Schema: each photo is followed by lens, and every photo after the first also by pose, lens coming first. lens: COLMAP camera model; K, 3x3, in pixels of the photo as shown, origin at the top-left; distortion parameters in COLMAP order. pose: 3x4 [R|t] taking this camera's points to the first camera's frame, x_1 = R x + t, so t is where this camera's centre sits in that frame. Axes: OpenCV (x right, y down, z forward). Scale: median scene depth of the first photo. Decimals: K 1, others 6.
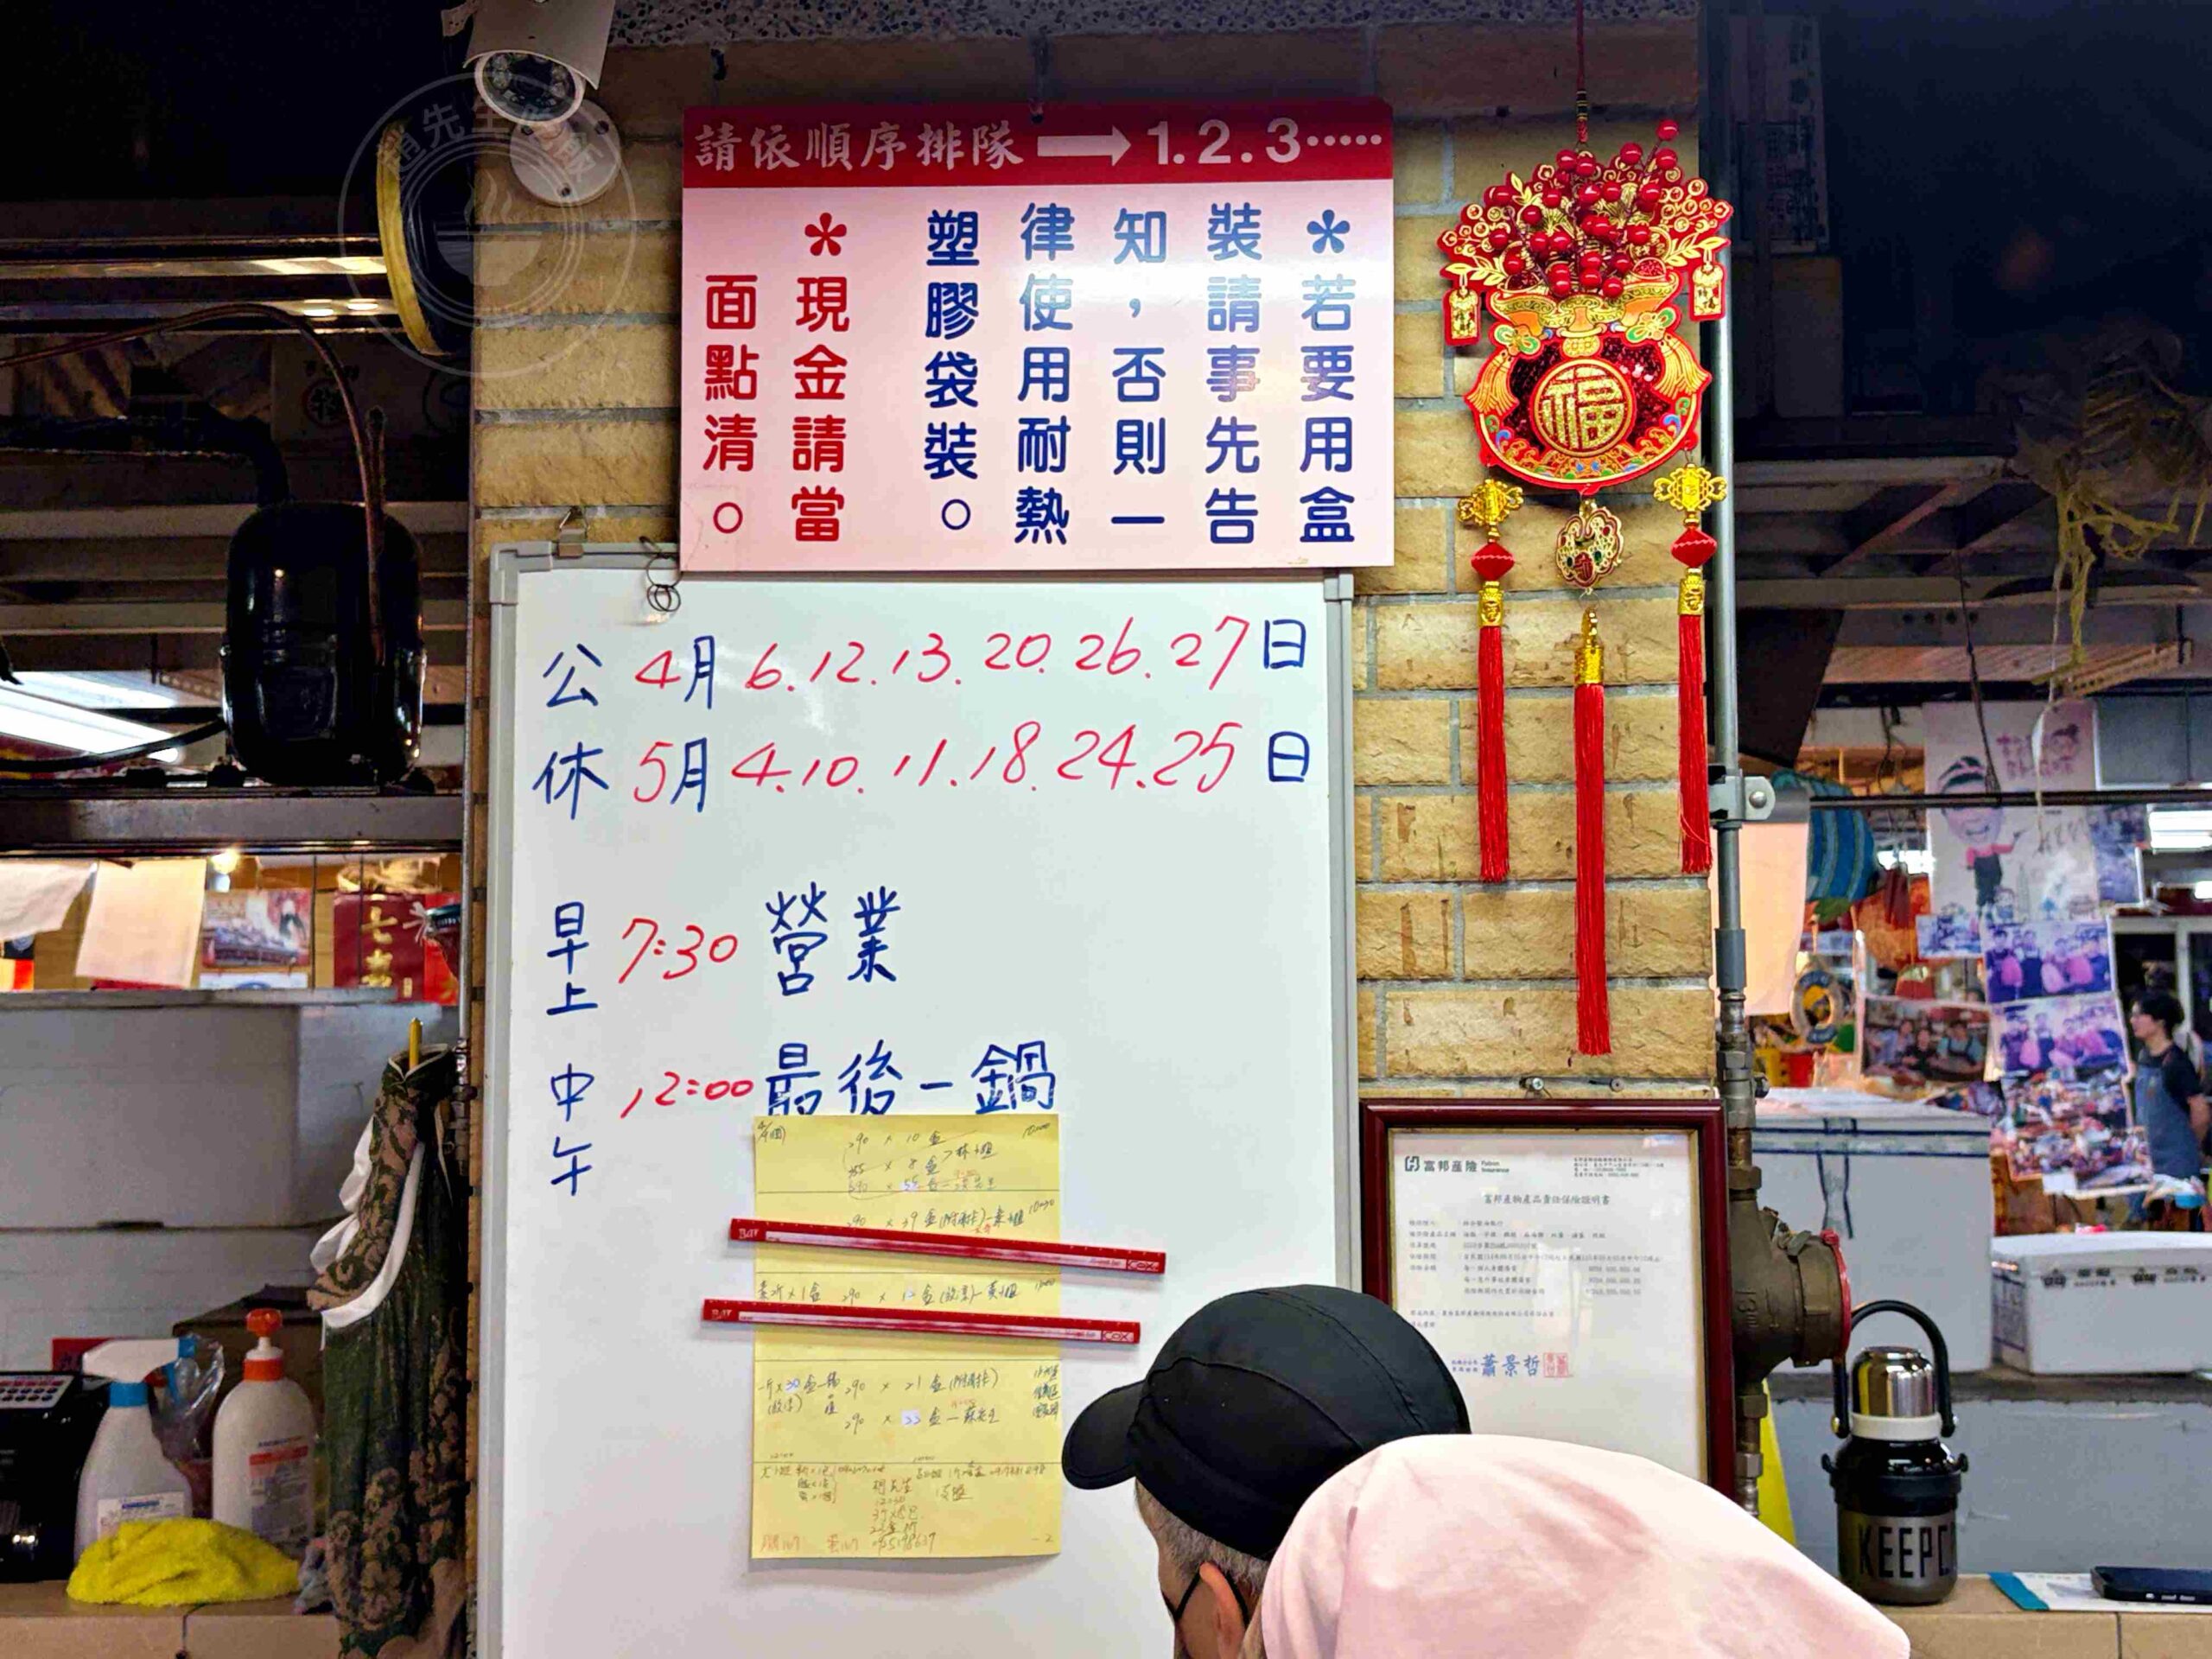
lens RADIAL K [[2657.8, 0, 1128.7], [0, 2657.8, 745.9], [0, 0, 1]] dist [0.072502, 0.000000]
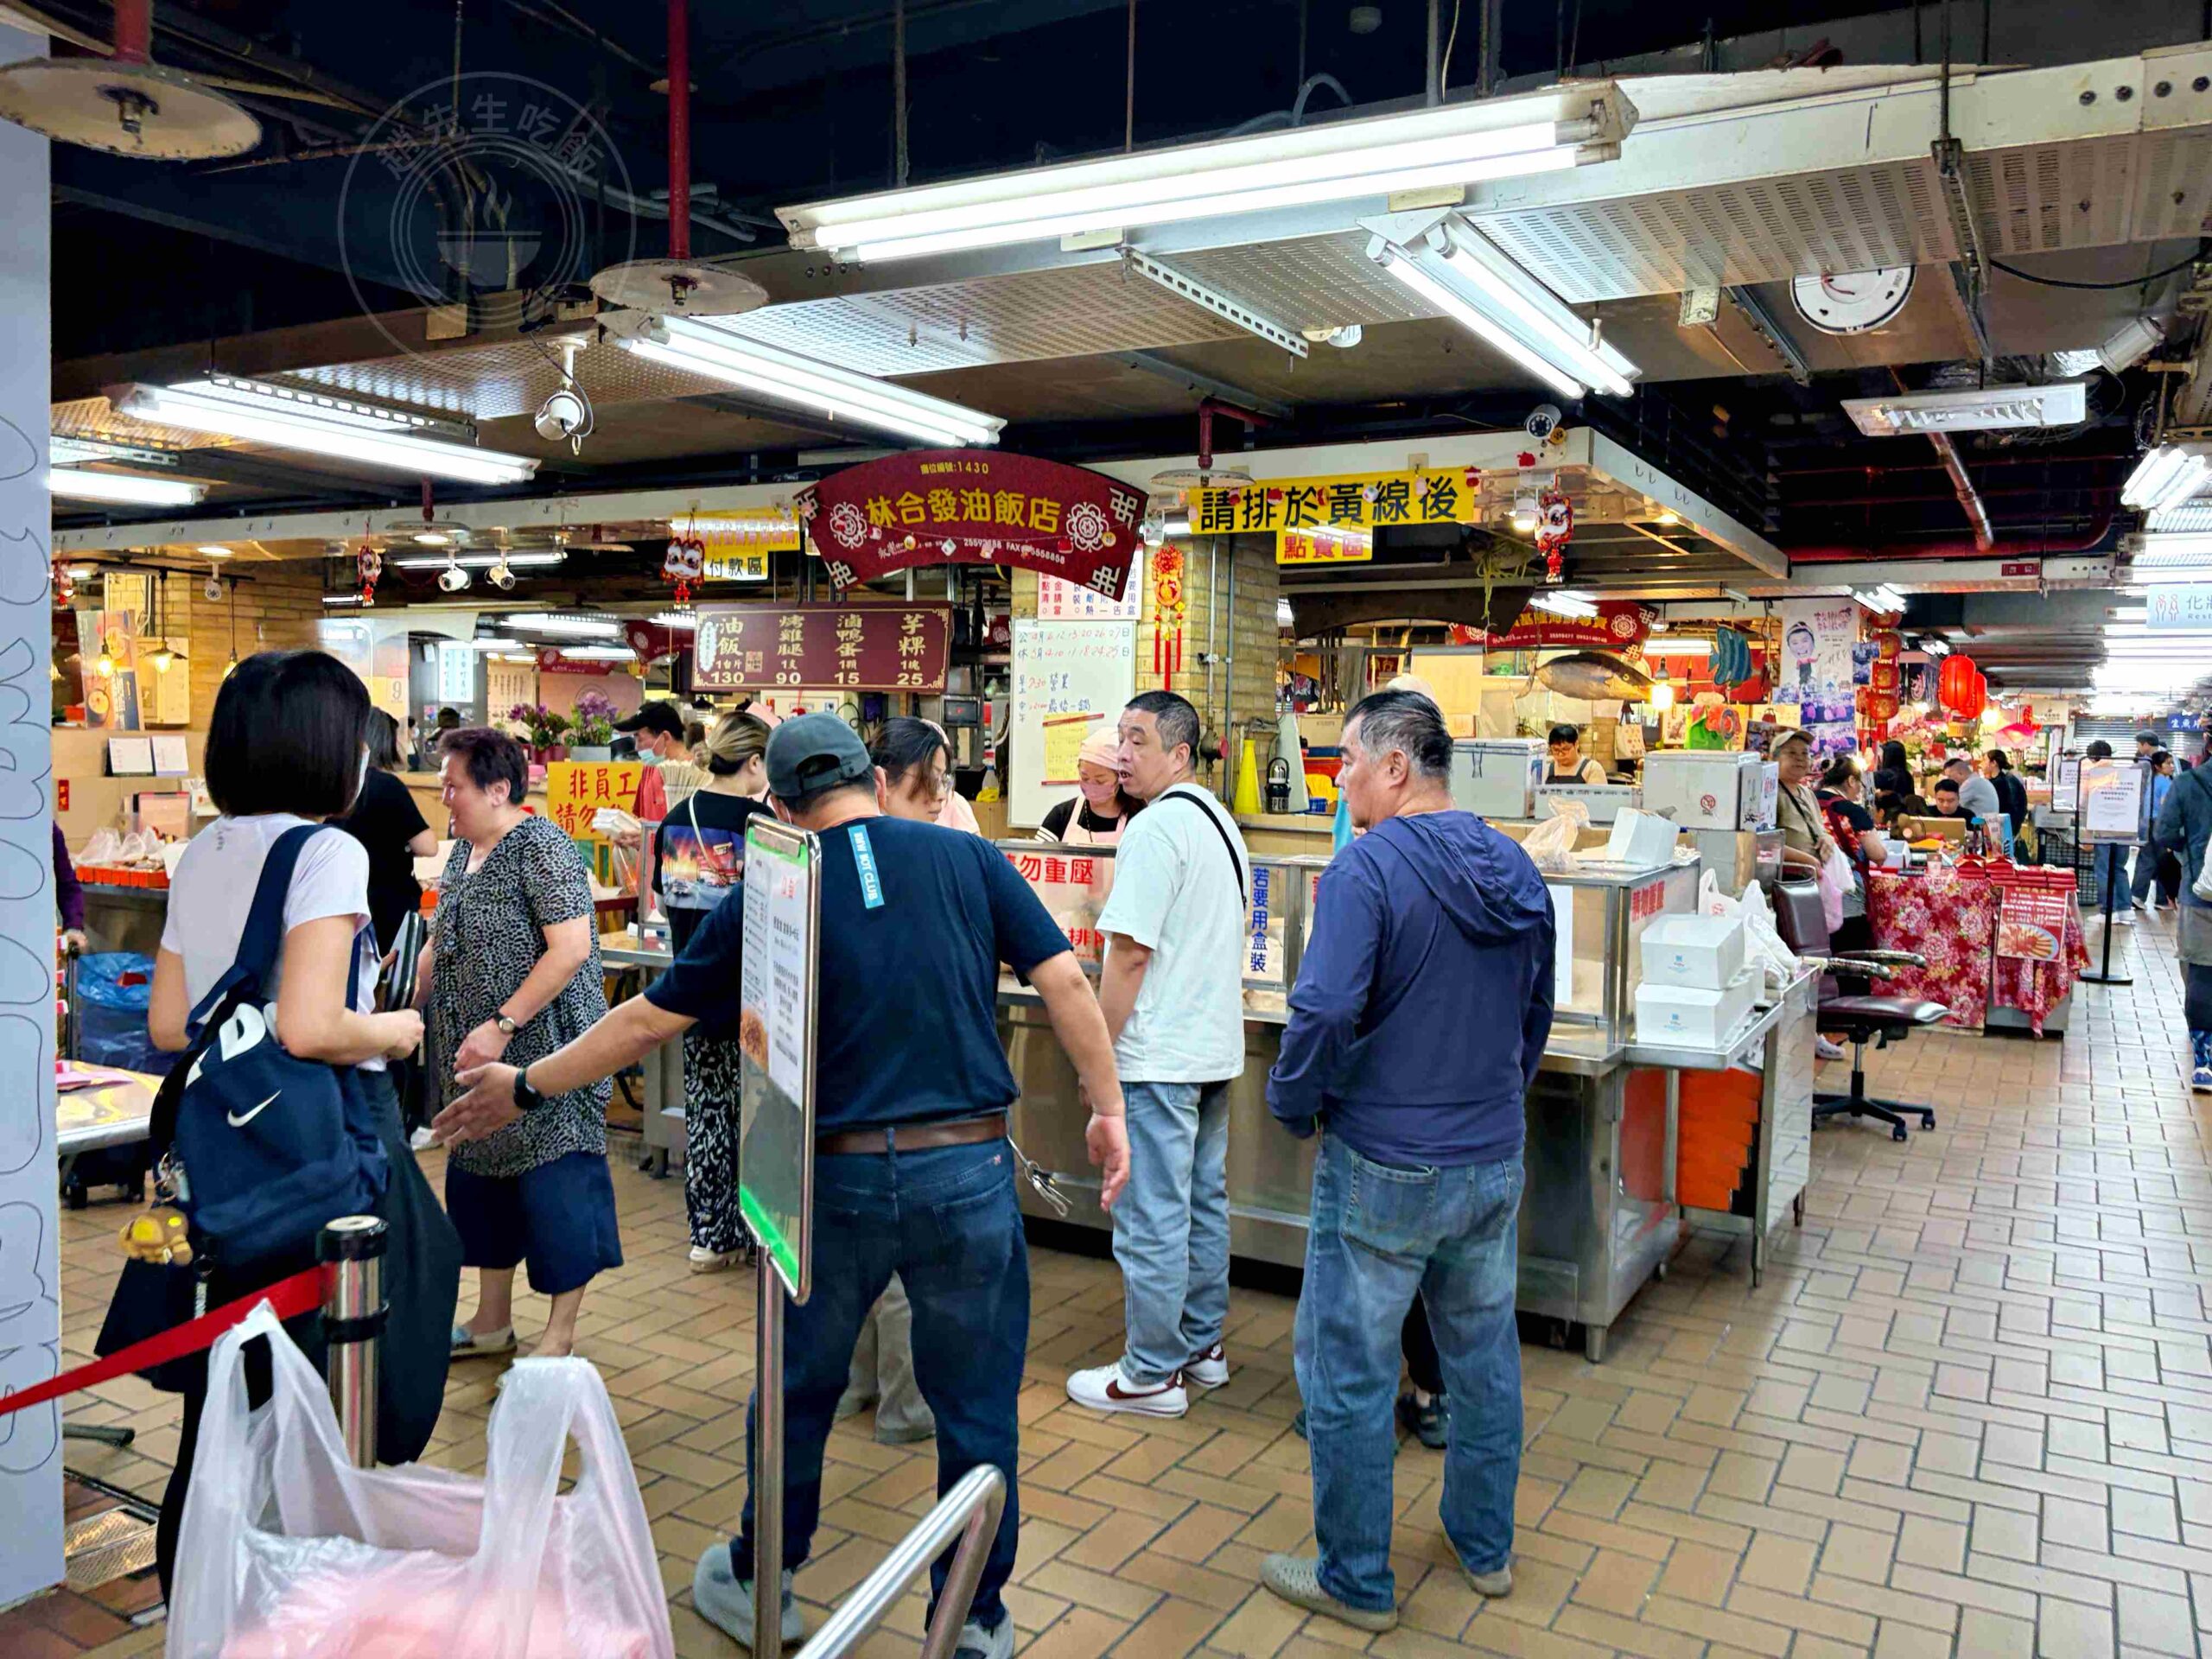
lens RADIAL K [[1670.7, 0, 1095.4], [0, 1670.7, 813.8], [0, 0, 1]] dist [0.005624, -0.018597]
pose [[0.873912, 0.053904, -0.483087, 1.781506], [0.014885, 0.990399, 0.137438, -0.147380], [0.485857, -0.127299, 0.864719, -2.243319]]
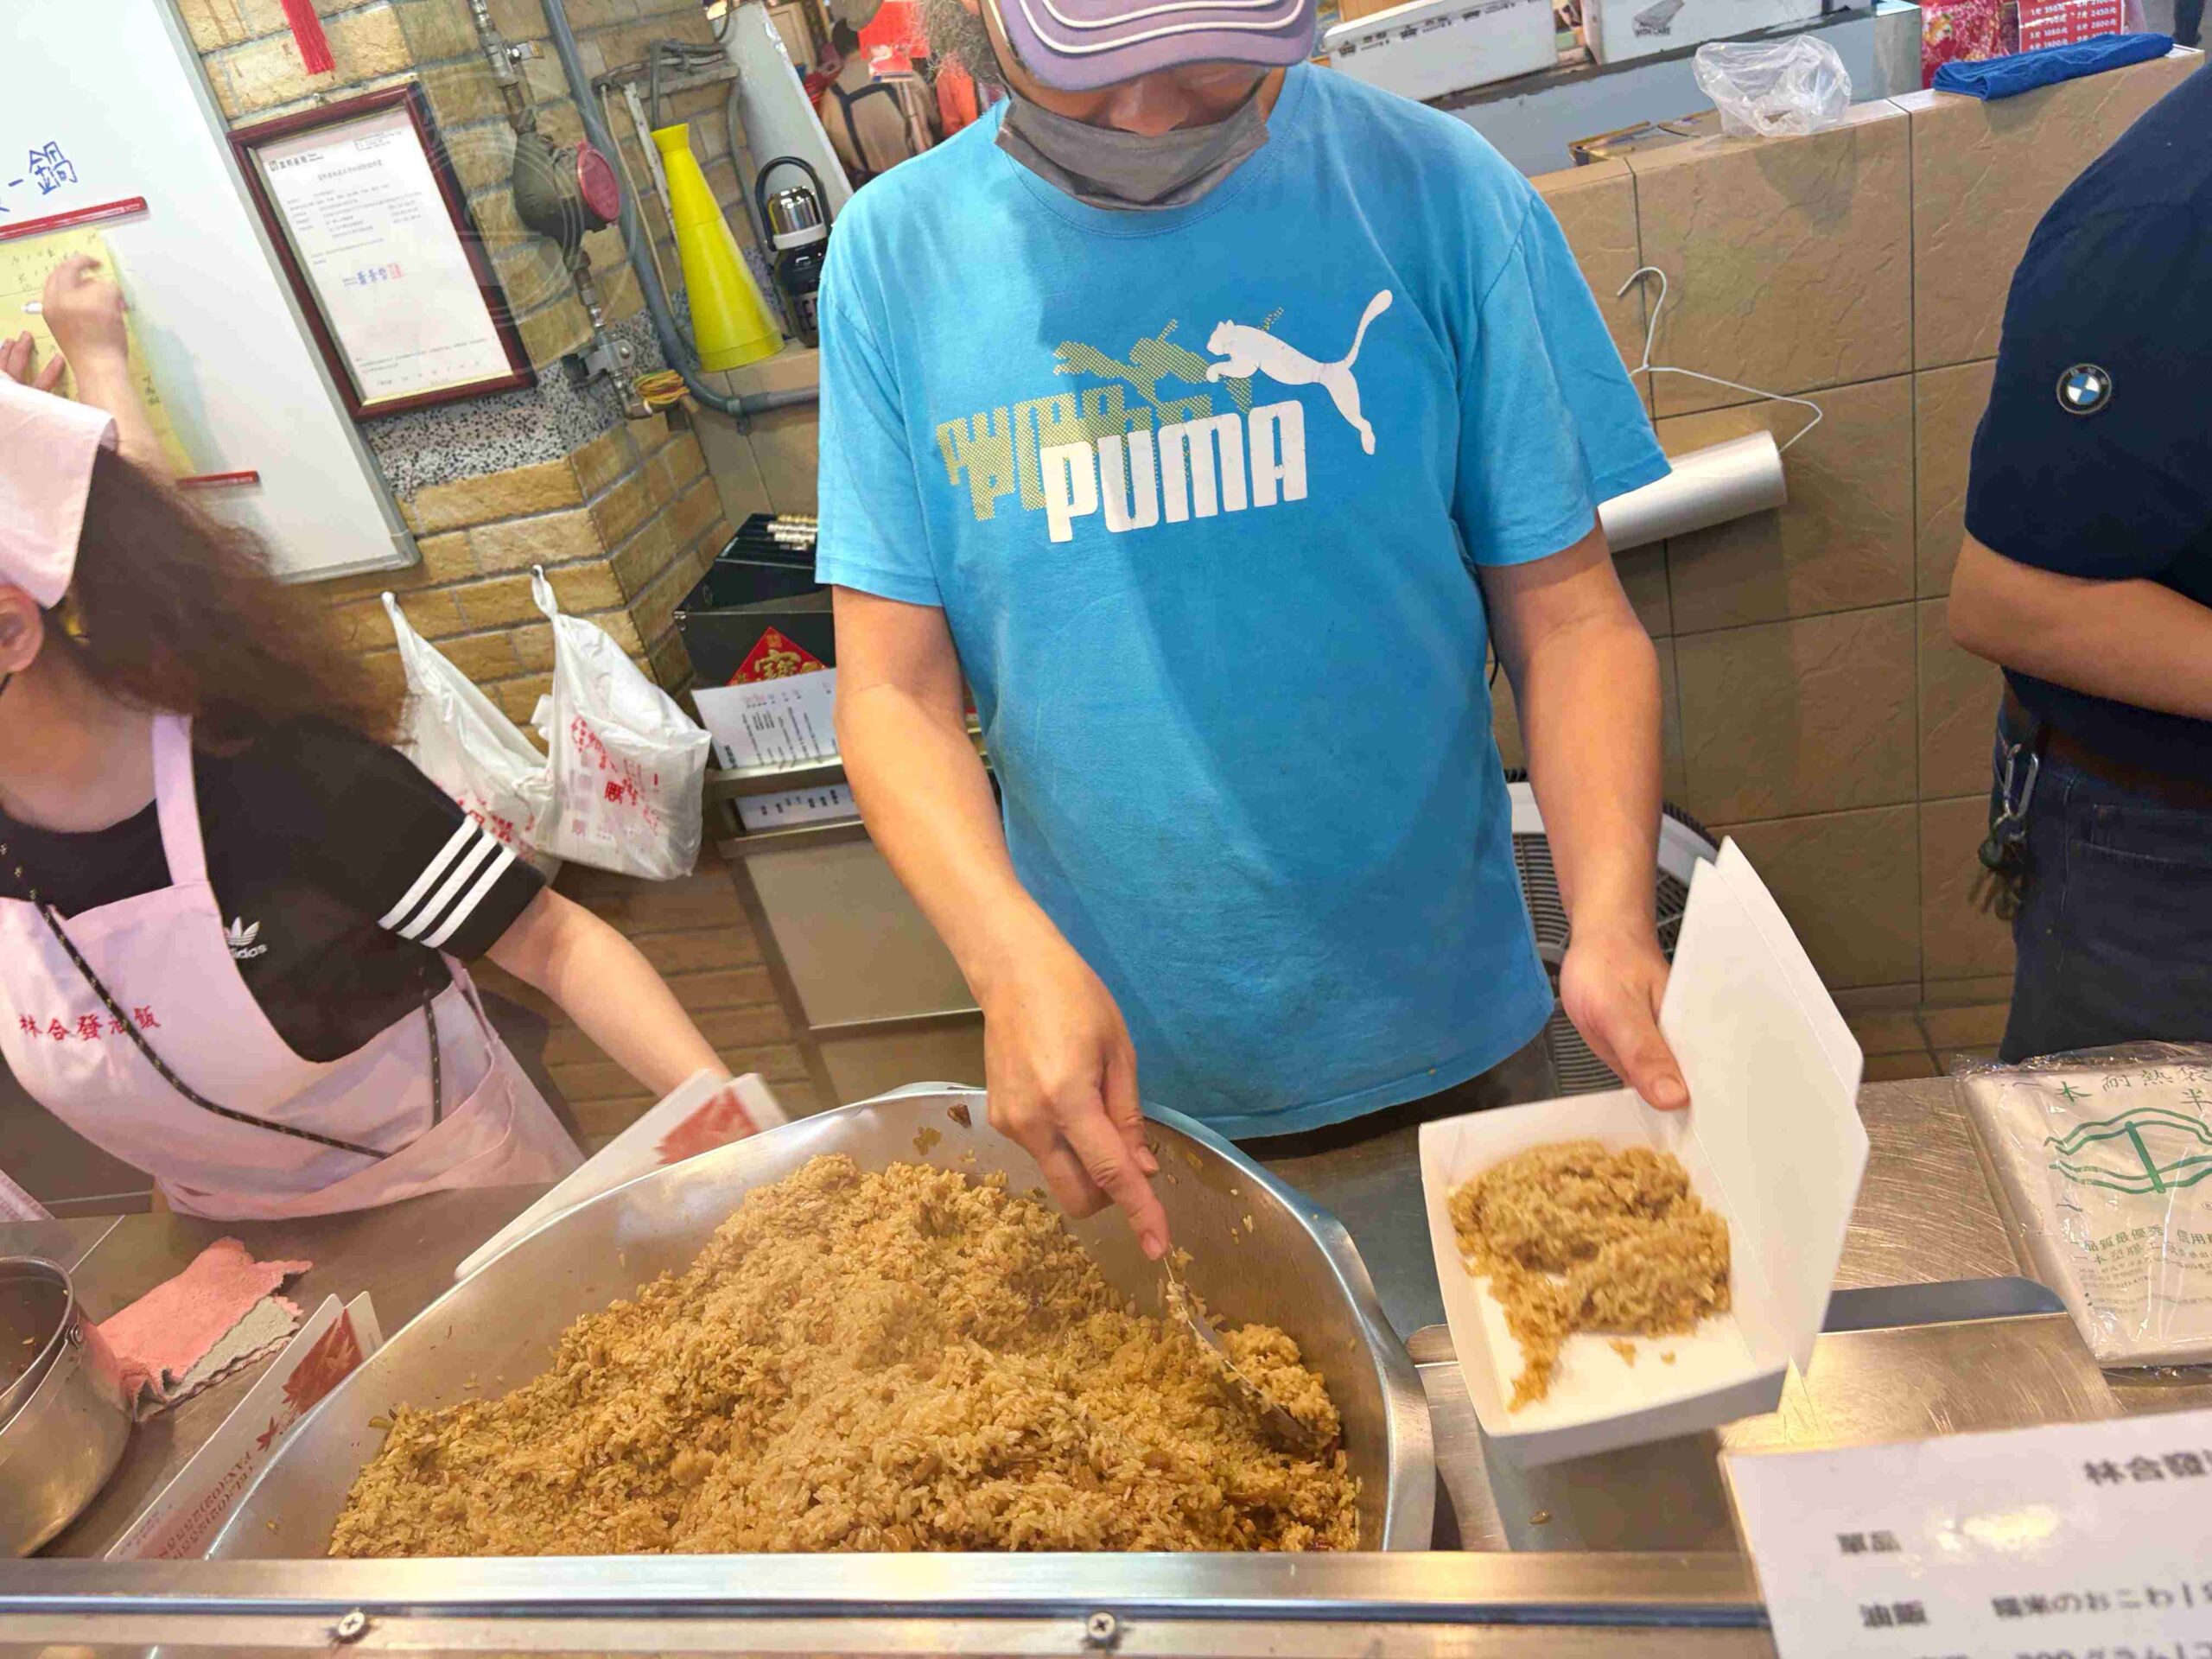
lens RADIAL K [[1670.7, 0, 1093.3], [0, 1670.7, 859.1], [0, 0, 1]] dist [0.005624, -0.018597]
pose [[0.961743, -0.117722, -0.247369, 0.778289], [0.237122, 0.809926, 0.536464, 0.068501], [0.137197, -0.574597, 0.806855, -0.006716]]
